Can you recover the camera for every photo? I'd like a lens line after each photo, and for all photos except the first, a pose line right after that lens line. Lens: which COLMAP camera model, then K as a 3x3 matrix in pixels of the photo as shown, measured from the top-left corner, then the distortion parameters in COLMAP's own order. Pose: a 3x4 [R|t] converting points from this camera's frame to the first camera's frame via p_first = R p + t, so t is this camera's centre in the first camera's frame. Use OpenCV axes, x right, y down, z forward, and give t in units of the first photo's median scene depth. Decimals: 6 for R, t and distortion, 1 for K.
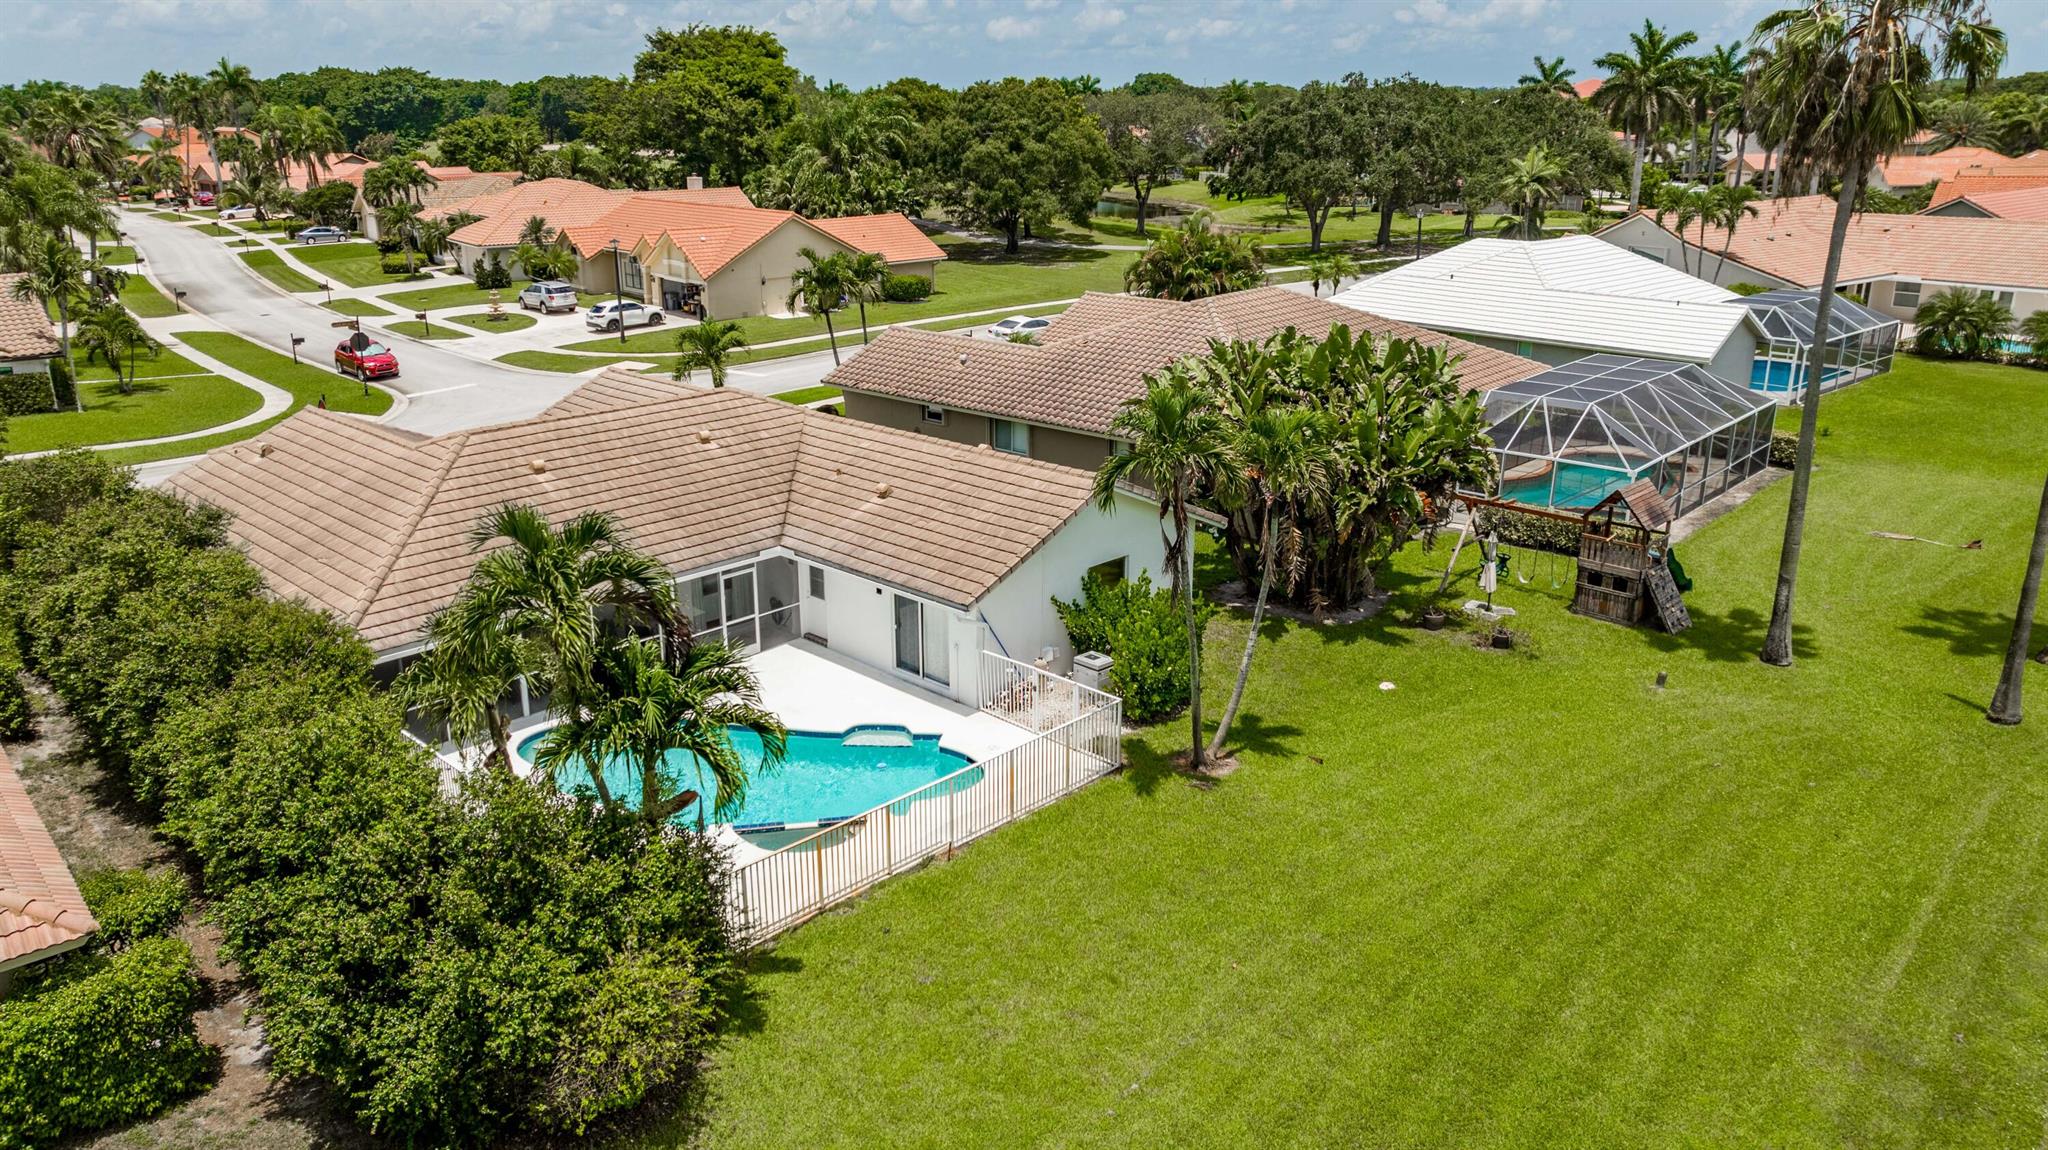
lens RADIAL K [[1417.4, 0, 1024.0], [0, 1417.4, 575.0], [0, 0, 1]] dist [-0.026016, -0.000243]
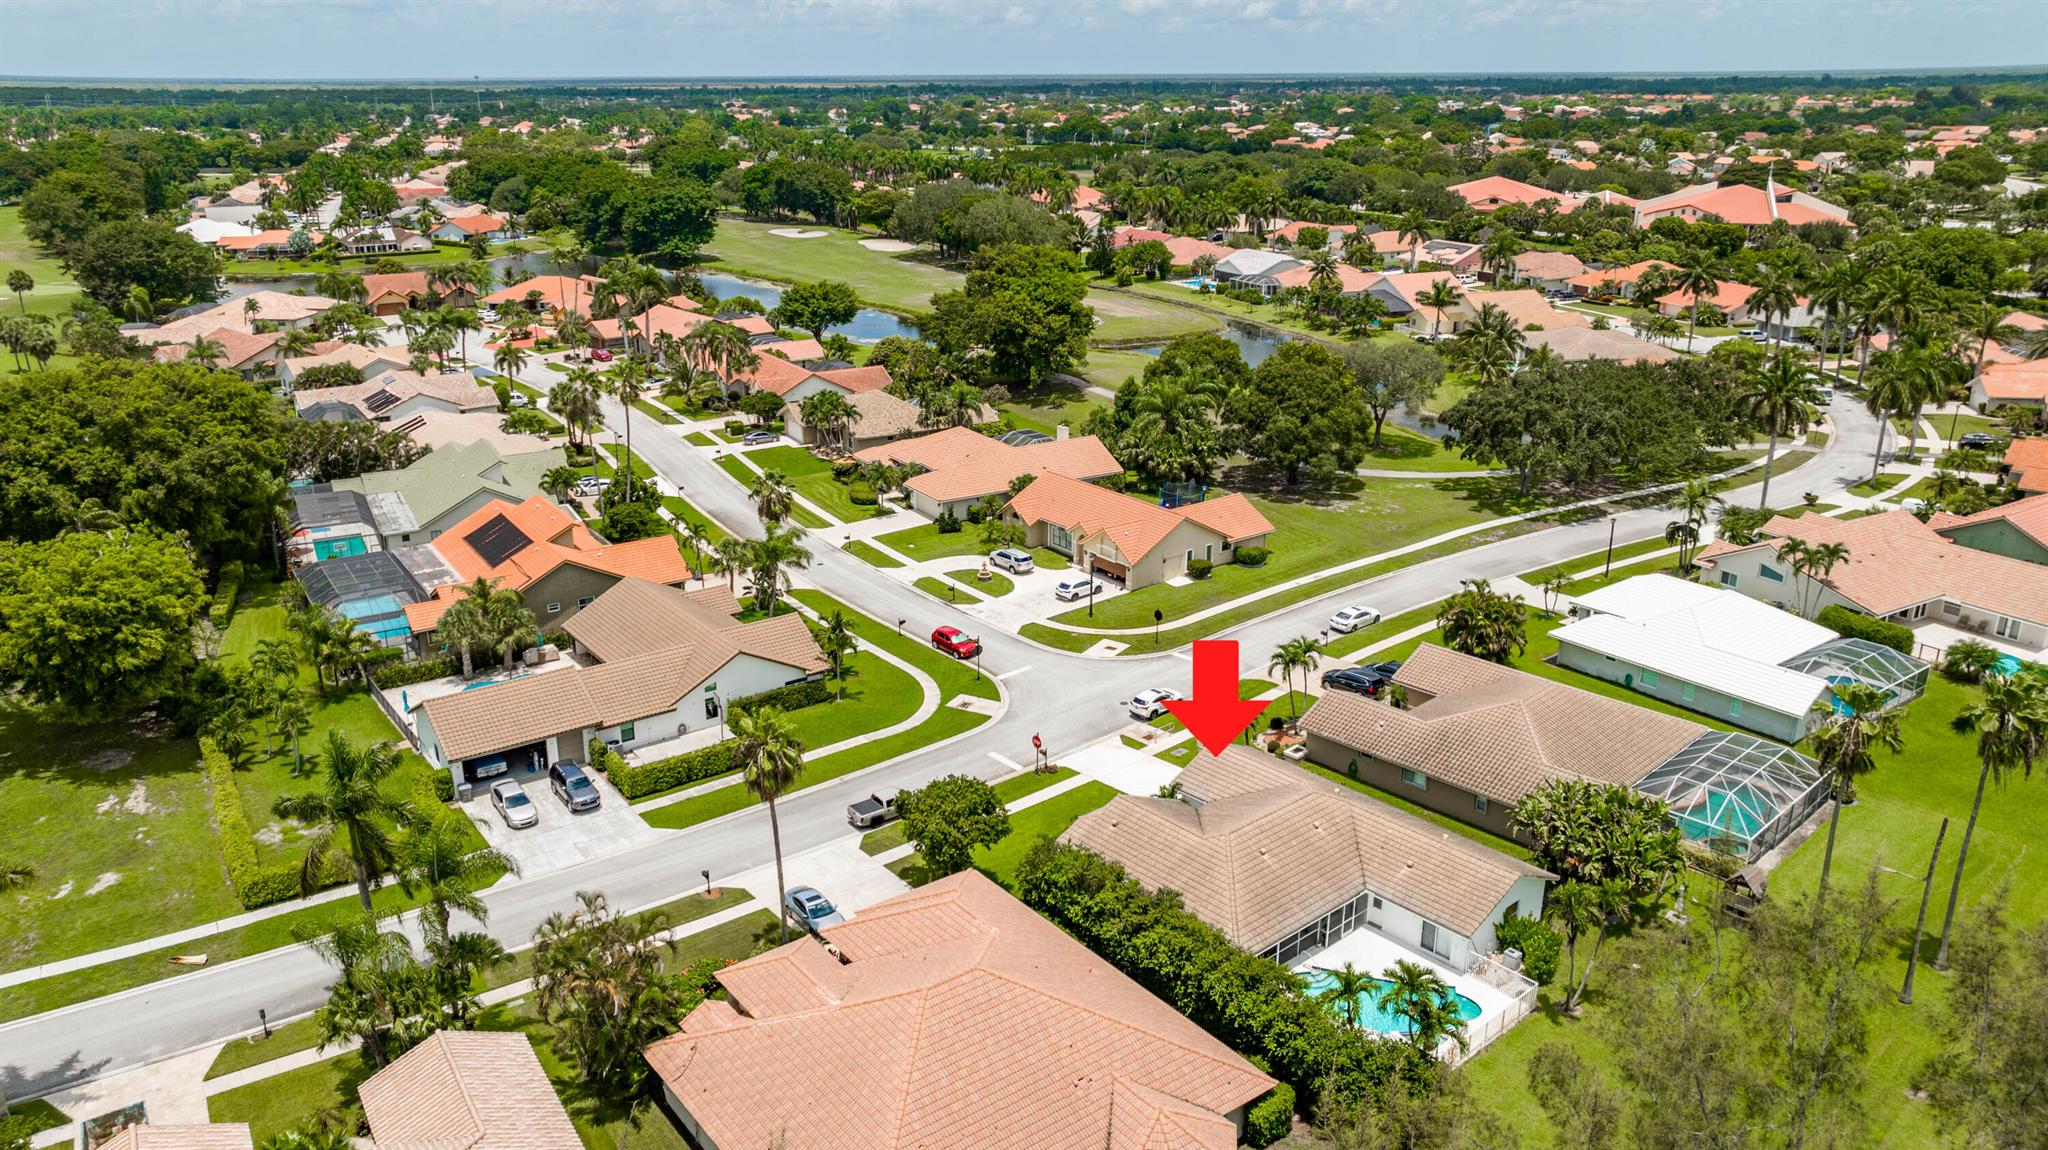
lens RADIAL K [[1428.7, 0, 1024.0], [0, 1428.7, 575.0], [0, 0, 1]] dist [-0.008729, 0.003531]
pose [[0.997174, 0.025873, -0.070535, -0.257942], [-0.024367, 0.999458, 0.022126, -0.254364], [0.071069, -0.020344, 0.997264, -0.602305]]
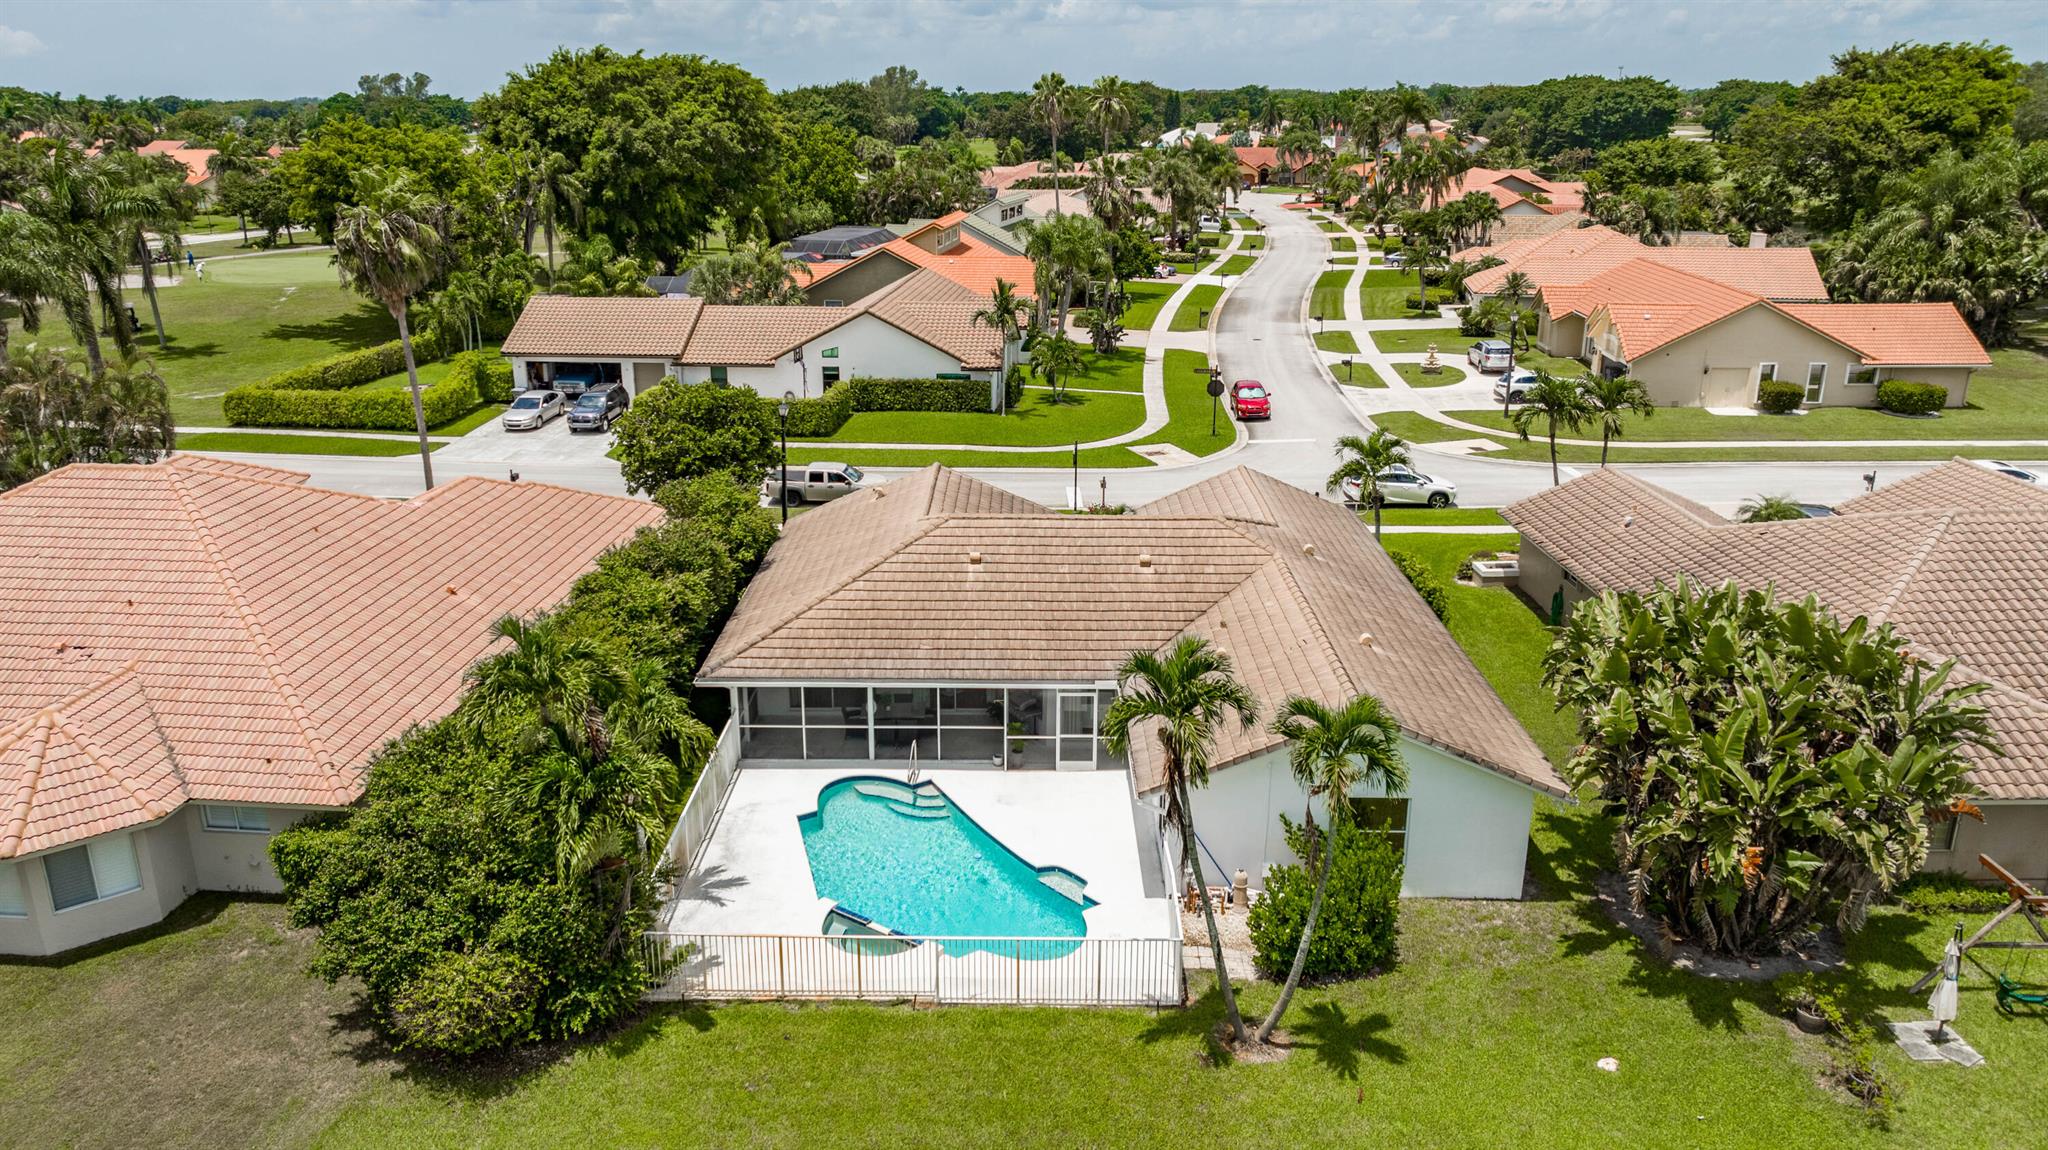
lens RADIAL K [[1461.2, 0, 1024.0], [0, 1461.2, 575.0], [0, 0, 1]] dist [-0.038735, 0.027720]
pose [[0.677677, 0.225789, -0.699837, 0.219458], [-0.228926, 0.969180, 0.091011, -0.075173], [0.698818, 0.098535, 0.708480, 0.070535]]
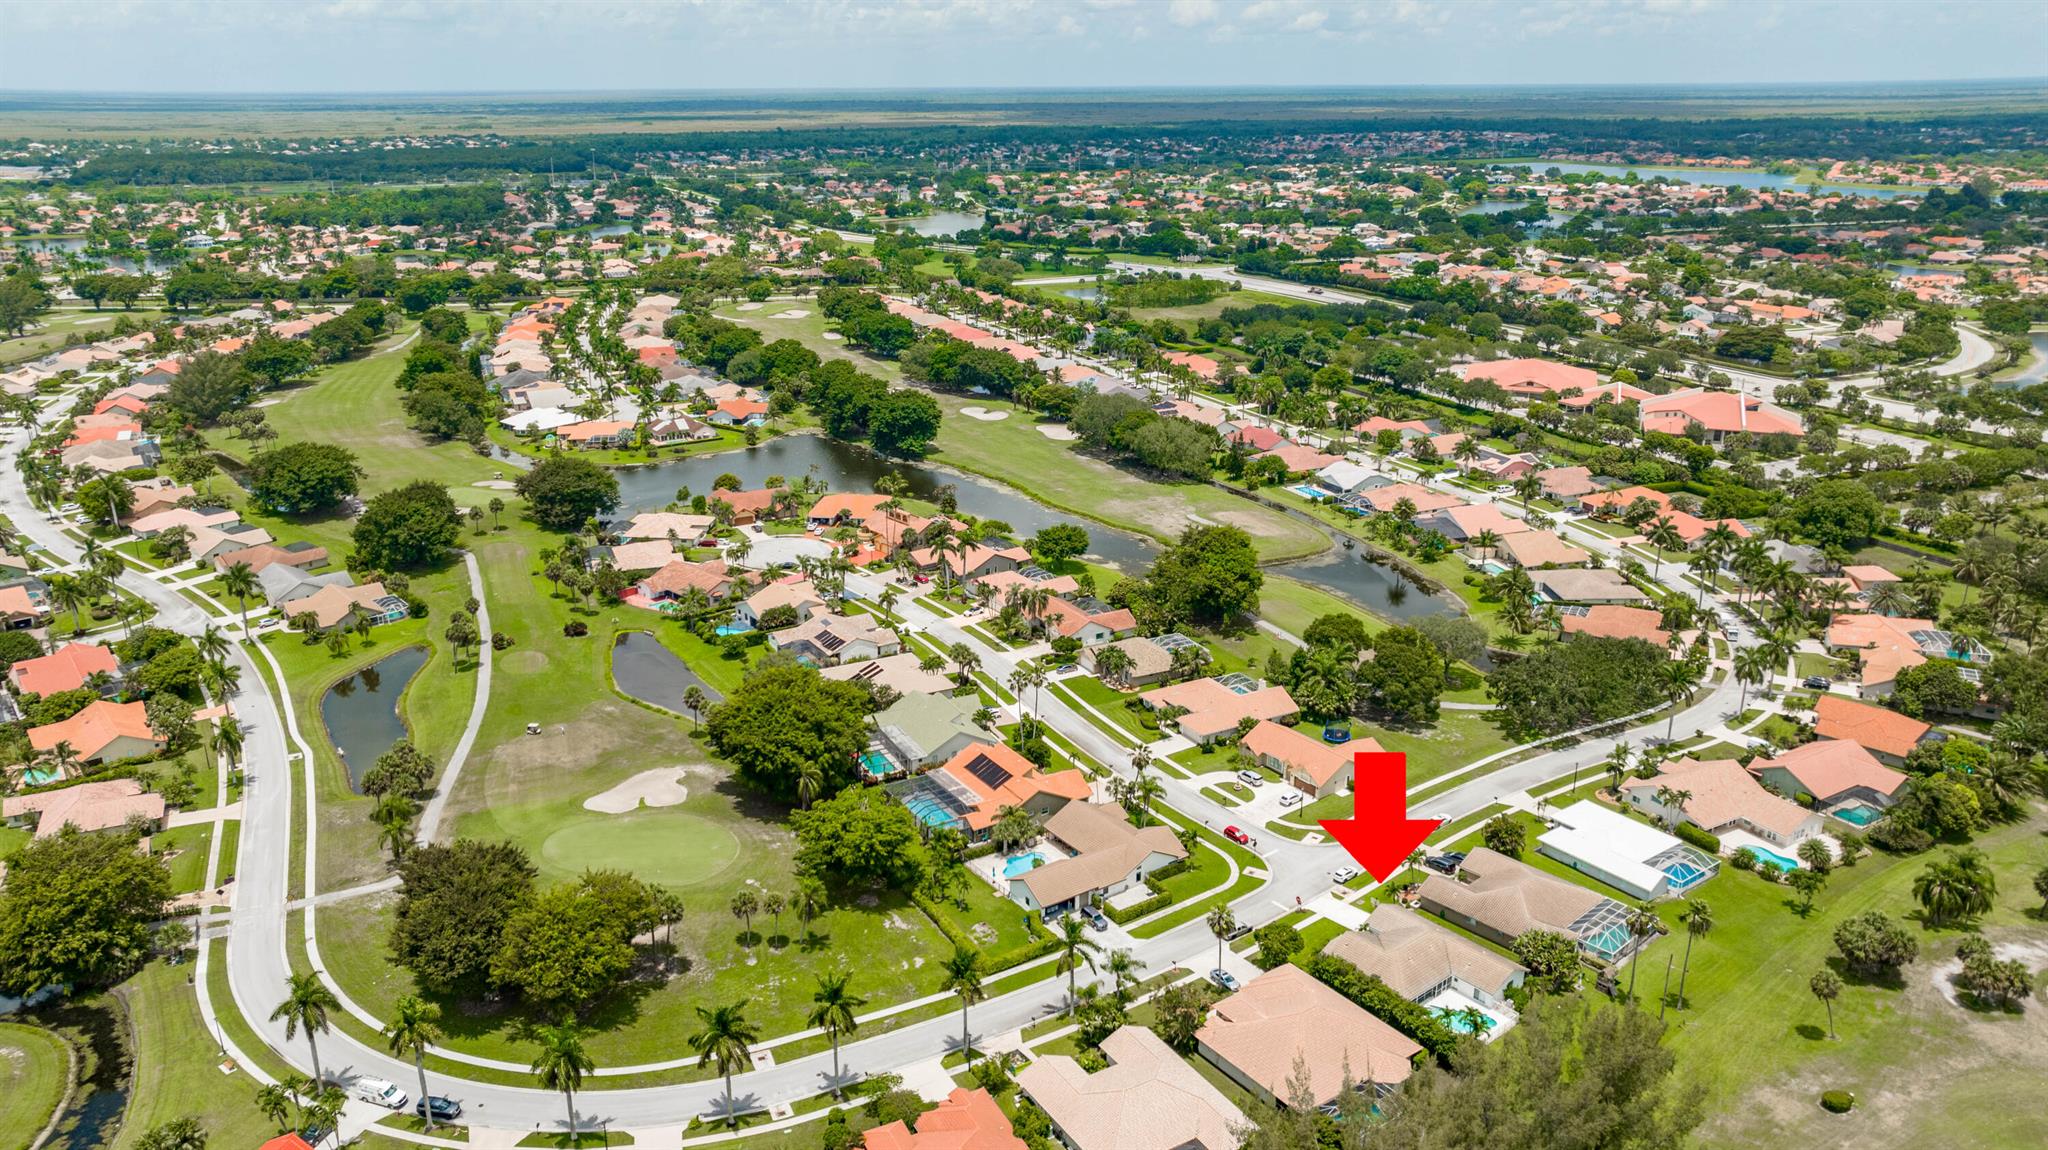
lens RADIAL K [[1482.3, 0, 987.3], [0, 1482.3, 571.5], [0, 0, 1]] dist [-0.029107, 0.033985]
pose [[0.993185, 0.030160, -0.112576, -0.637335], [-0.027101, 0.999223, 0.028607, -0.797262], [0.113352, -0.025361, 0.993231, -2.304963]]
